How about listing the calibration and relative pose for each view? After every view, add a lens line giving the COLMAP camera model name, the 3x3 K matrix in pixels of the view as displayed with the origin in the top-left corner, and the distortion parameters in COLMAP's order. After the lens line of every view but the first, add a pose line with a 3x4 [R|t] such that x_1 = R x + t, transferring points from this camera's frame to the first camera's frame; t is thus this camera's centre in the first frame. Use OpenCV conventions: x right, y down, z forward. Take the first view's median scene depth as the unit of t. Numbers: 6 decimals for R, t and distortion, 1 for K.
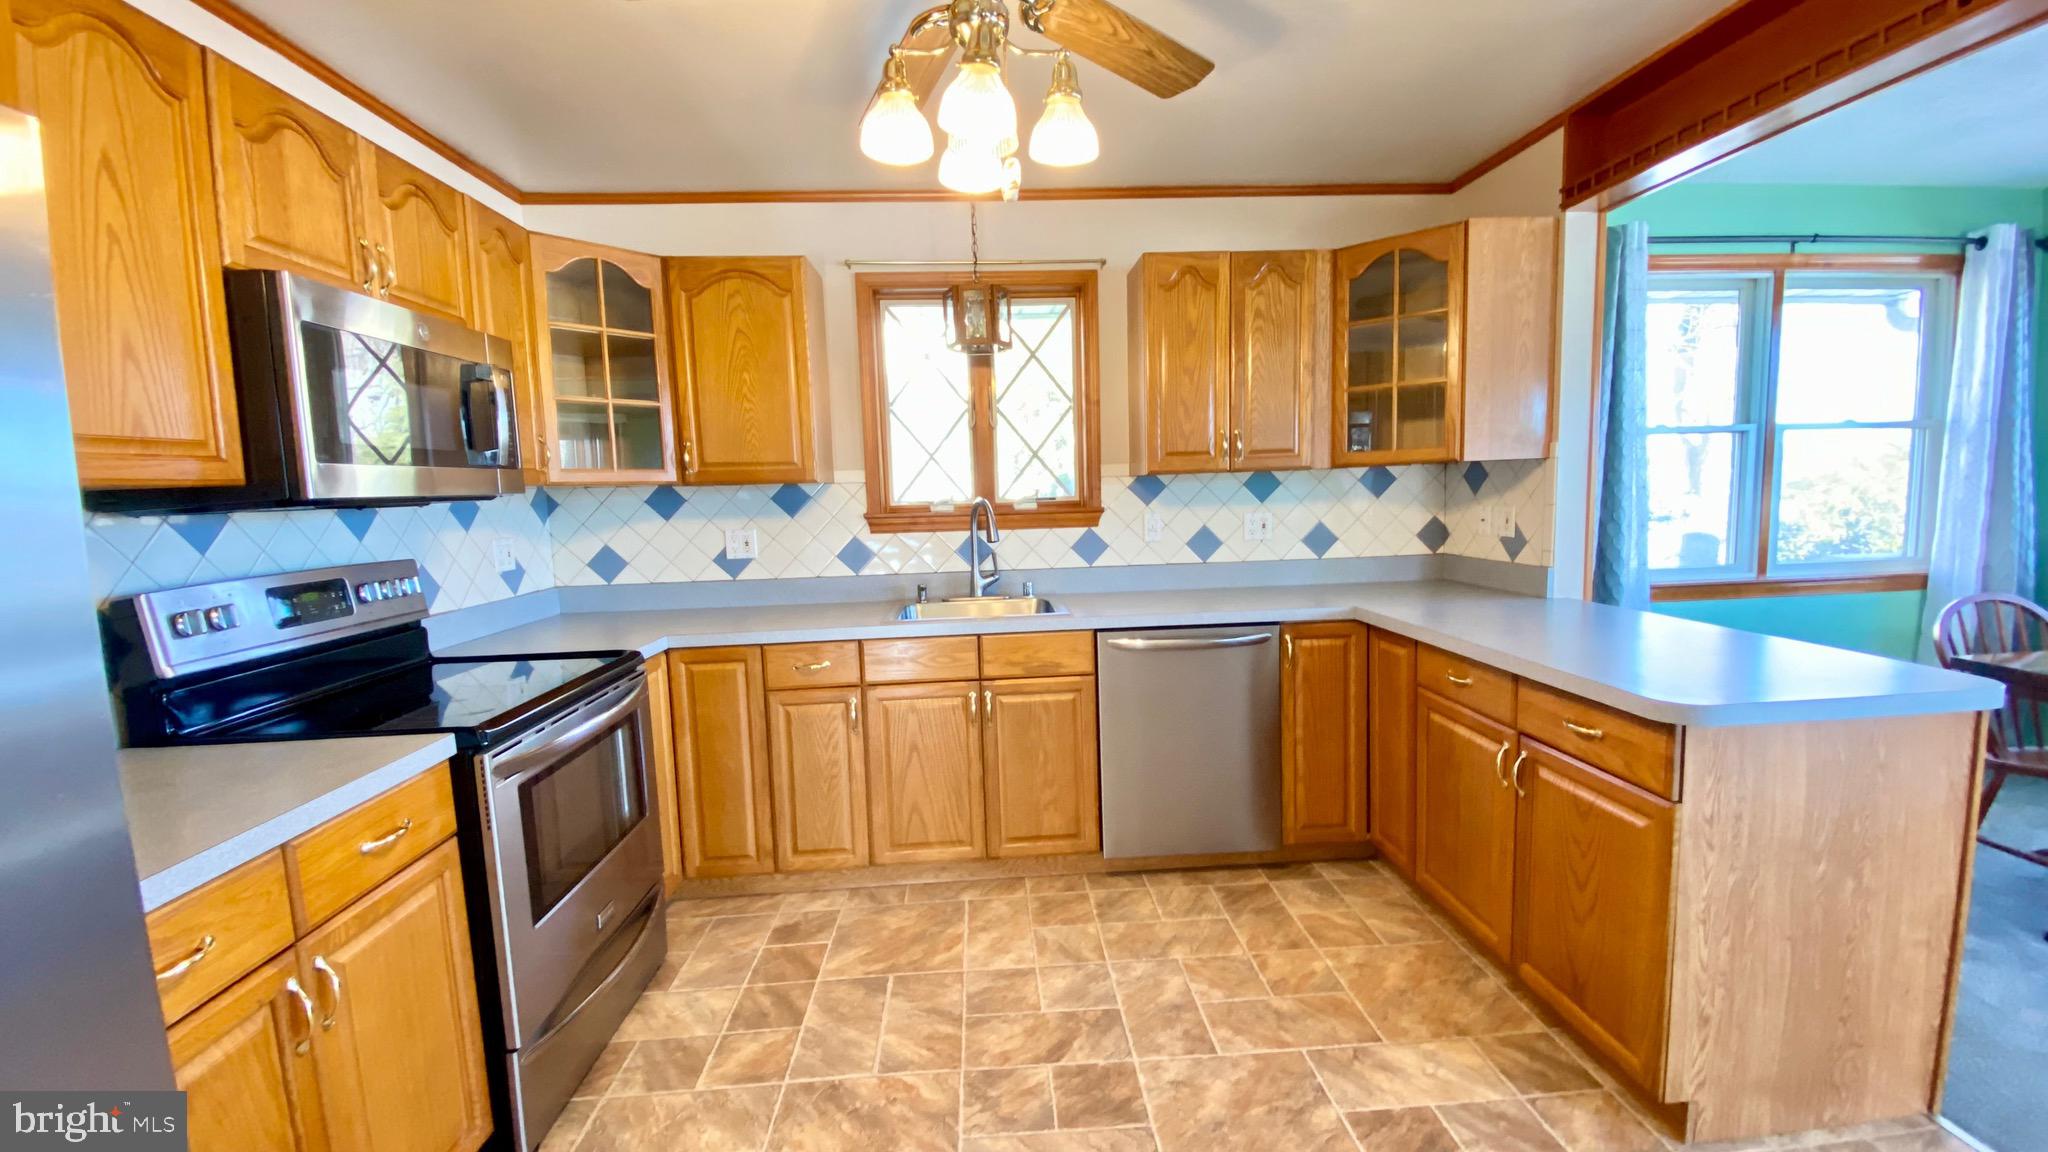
lens RADIAL K [[835.1, 0, 1031.6], [0, 835.1, 569.2], [0, 0, 1]] dist [0.005968, -0.011883]
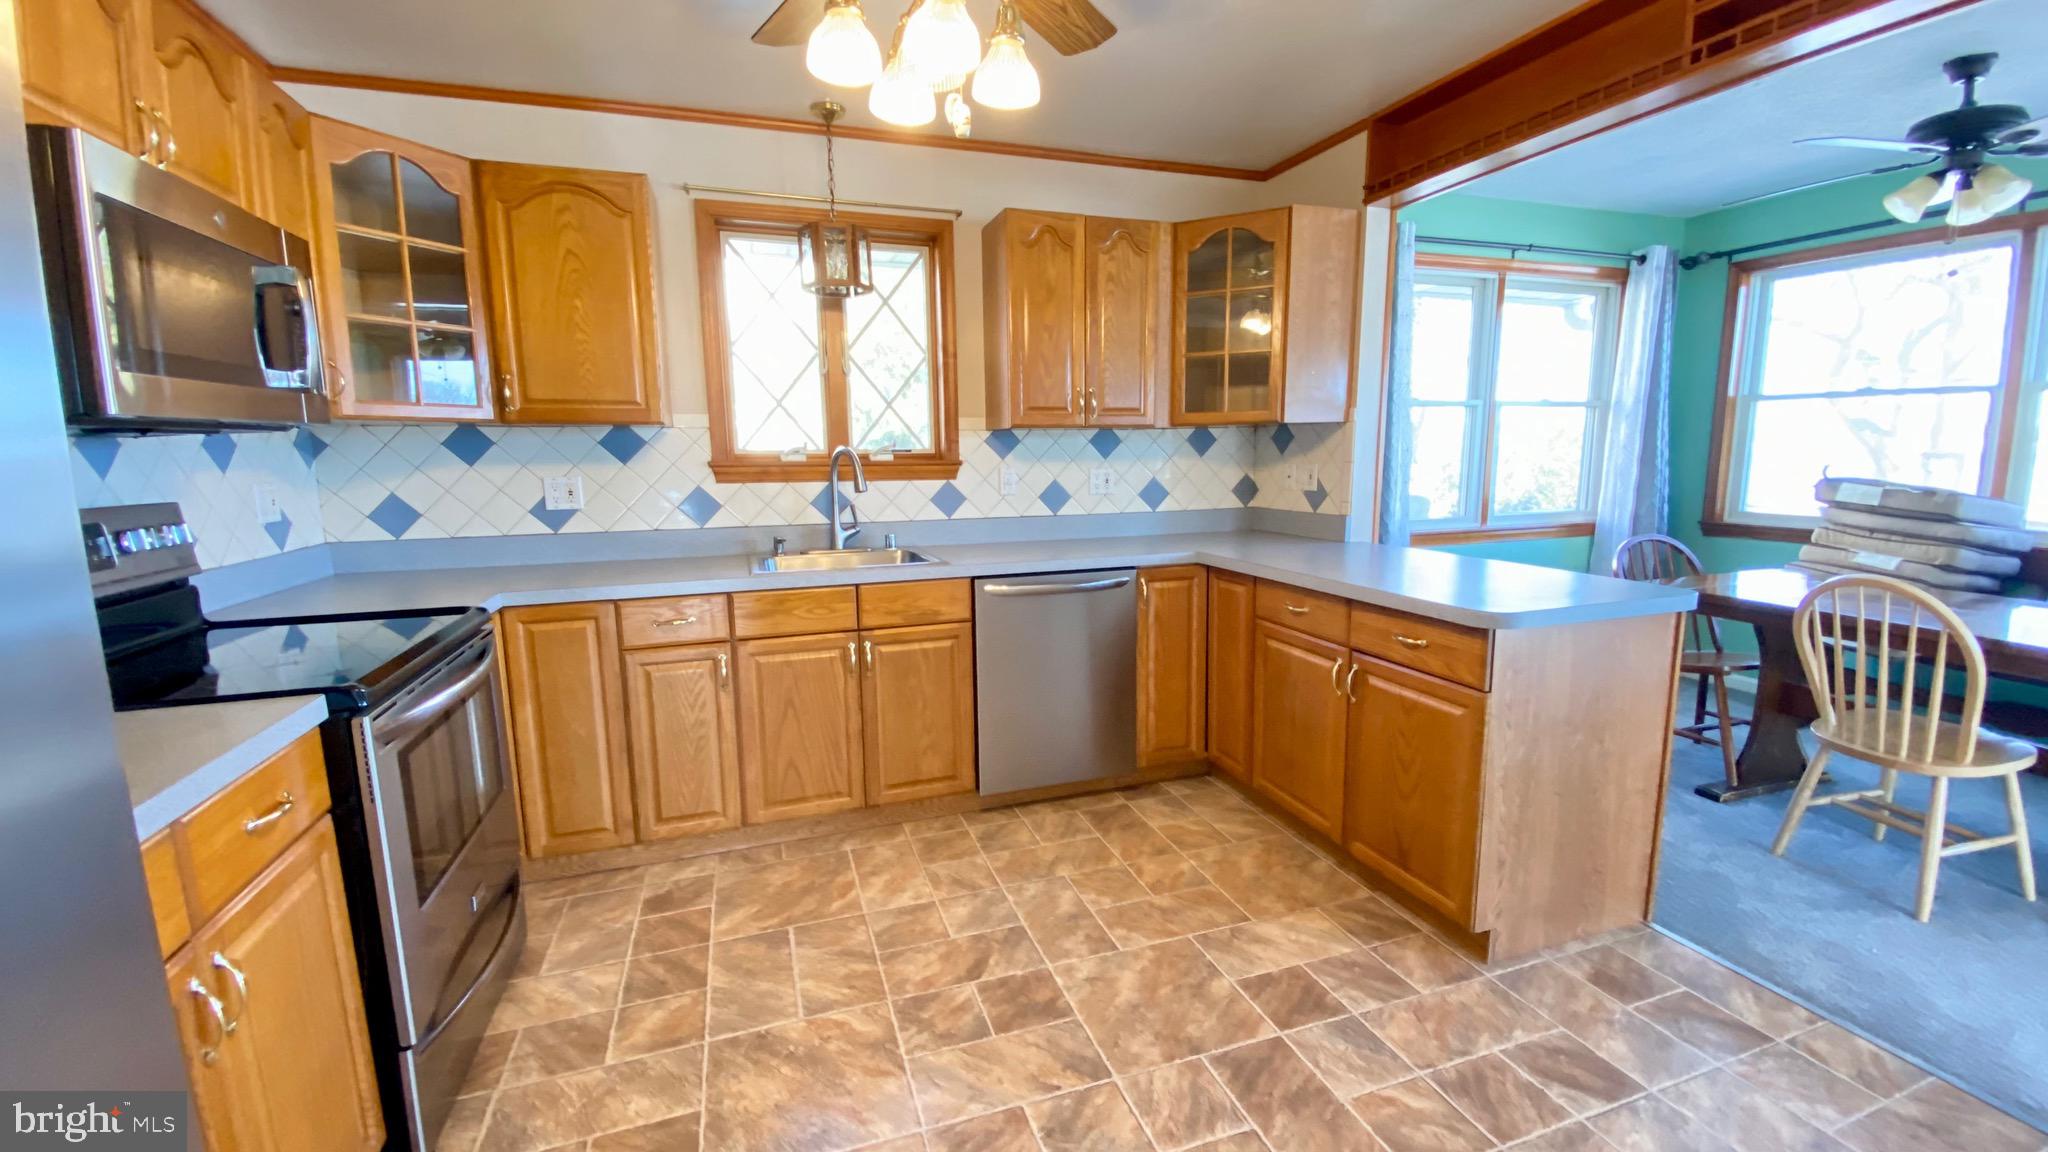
lens RADIAL K [[835.1, 0, 1034.6], [0, 835.1, 571.5], [0, 0, 1]] dist [0.005968, -0.011883]
pose [[0.962578, -0.020151, 0.270255, -0.130931], [0.008889, 0.999043, 0.042832, 0.024130], [-0.270859, -0.038827, 0.961836, -0.008917]]
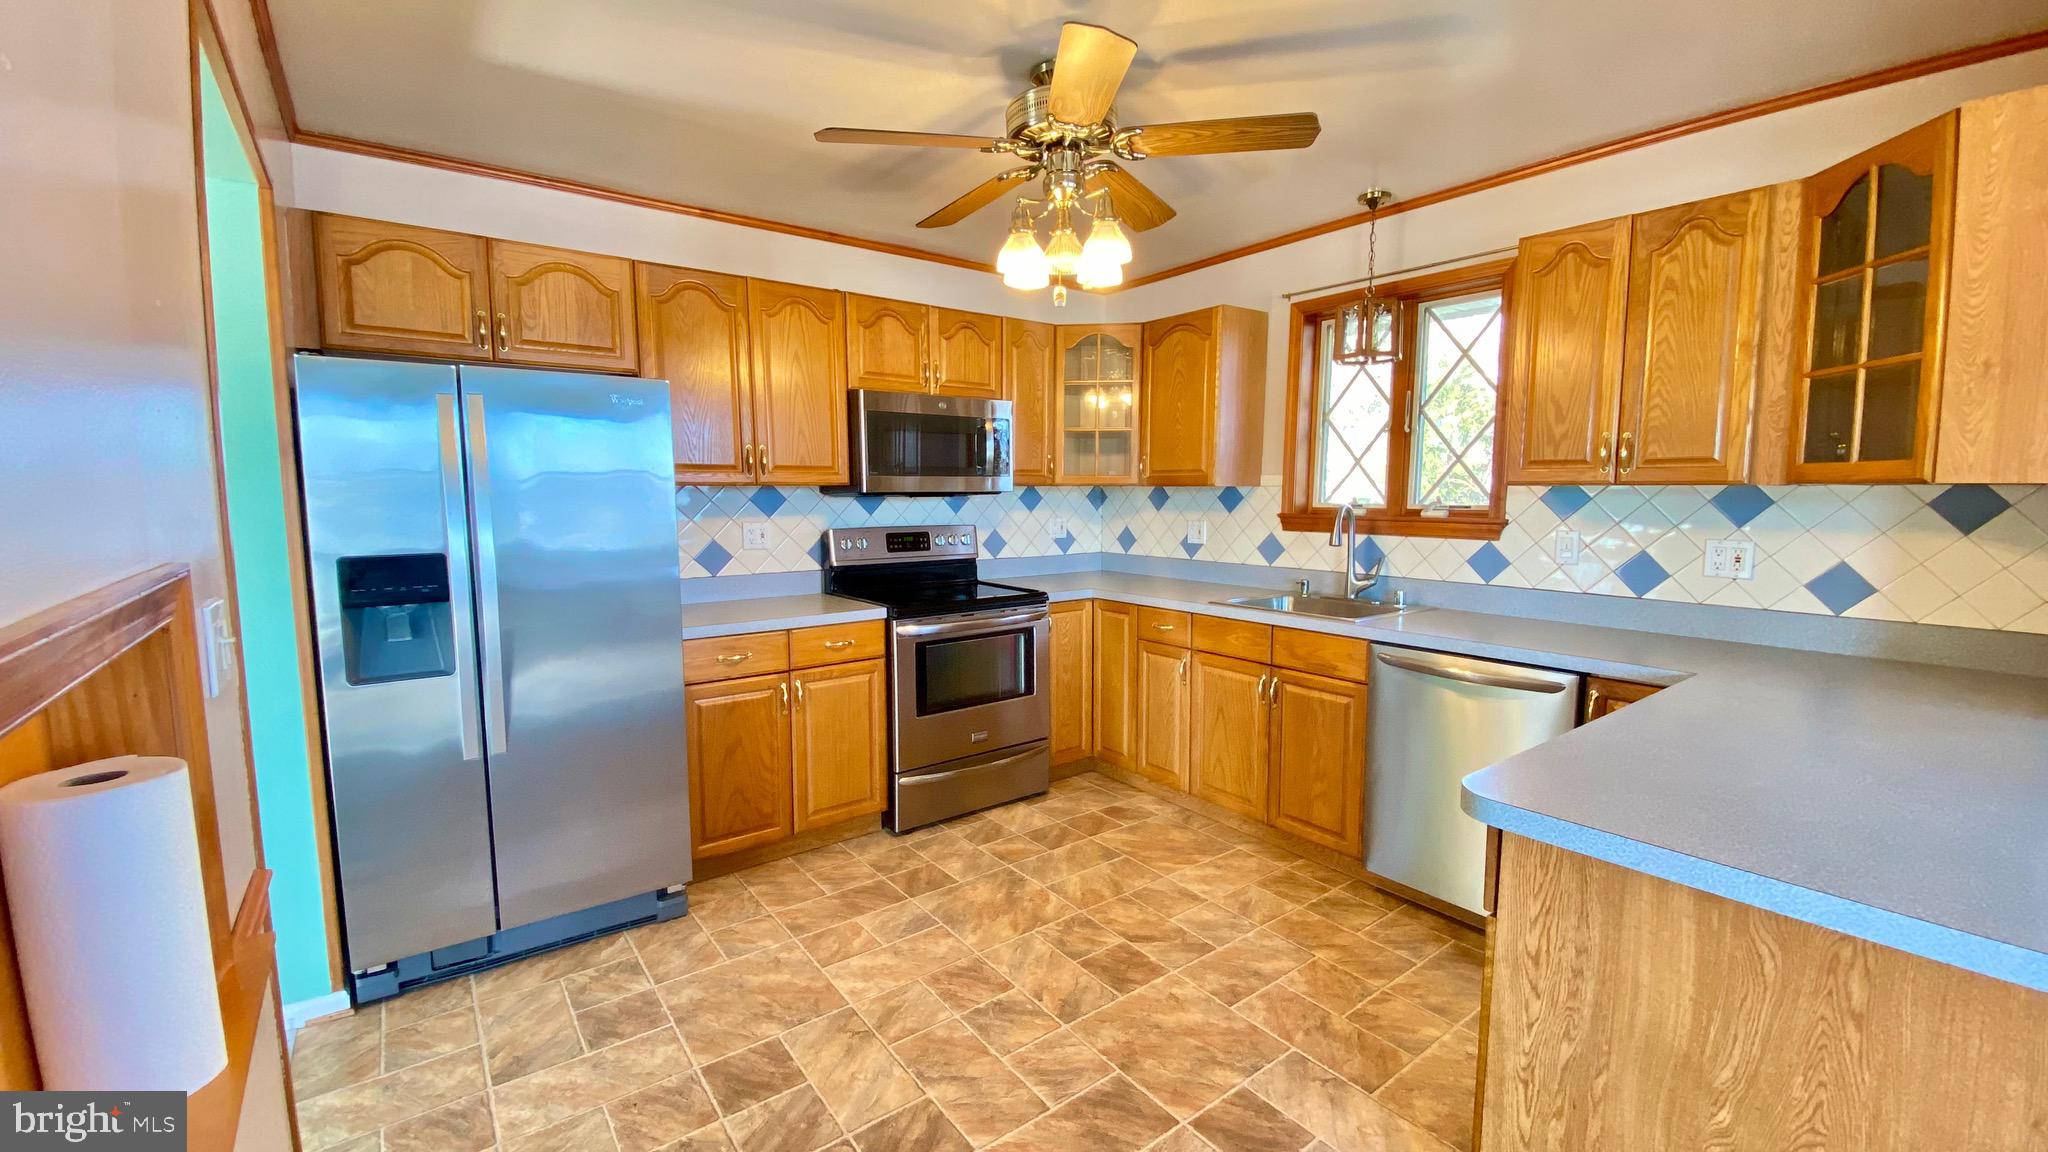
lens RADIAL K [[835.1, 0, 1005.6], [0, 835.1, 564.9], [0, 0, 1]] dist [0.005968, -0.011883]
pose [[0.528321, 0.105258, -0.842495, 0.715879], [-0.096449, 0.993303, 0.063617, -0.040843], [0.843549, 0.047648, 0.534935, 0.086385]]
